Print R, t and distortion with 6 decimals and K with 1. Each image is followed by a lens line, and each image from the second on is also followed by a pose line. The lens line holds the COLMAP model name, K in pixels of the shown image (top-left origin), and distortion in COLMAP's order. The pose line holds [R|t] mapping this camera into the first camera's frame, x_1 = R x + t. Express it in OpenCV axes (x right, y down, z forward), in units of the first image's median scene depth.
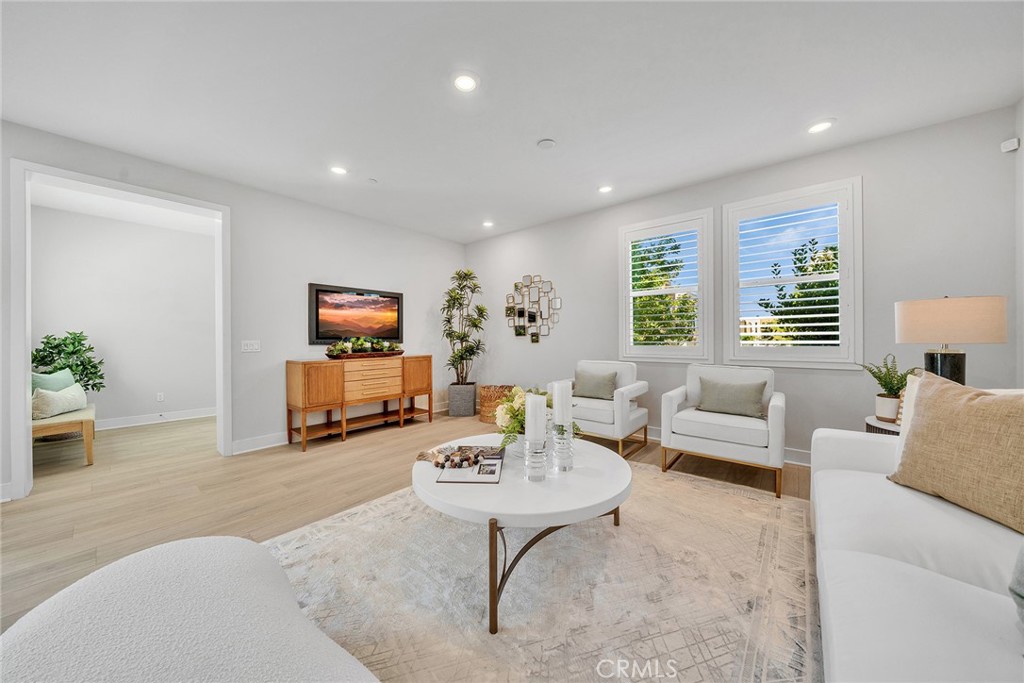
lens RADIAL K [[362.0, 0, 505.6], [0, 362.0, 335.3], [0, 0, 1]] dist [-0.000692, -0.000125]
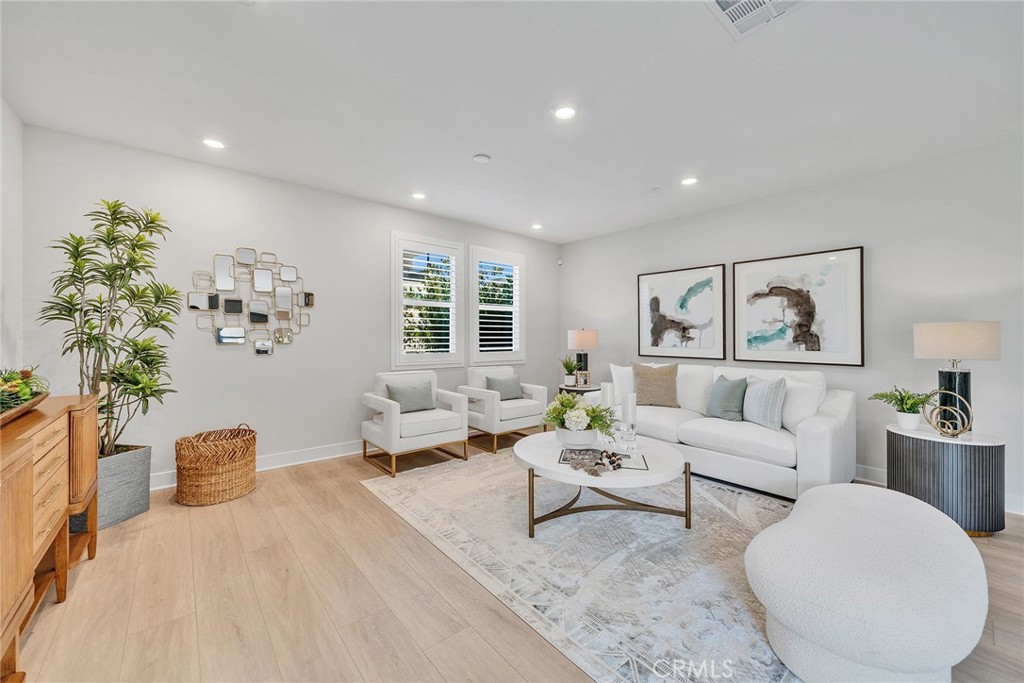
lens RADIAL K [[385.5, 0, 512.0], [0, 385.5, 341.5], [0, 0, 1]] dist [-0.000547, -0.000062]
pose [[0.157714, 0.007106, 0.987459, -0.591800], [-0.002383, 0.999974, -0.006815, -0.000417], [-0.987482, -0.001278, 0.157727, 0.497519]]
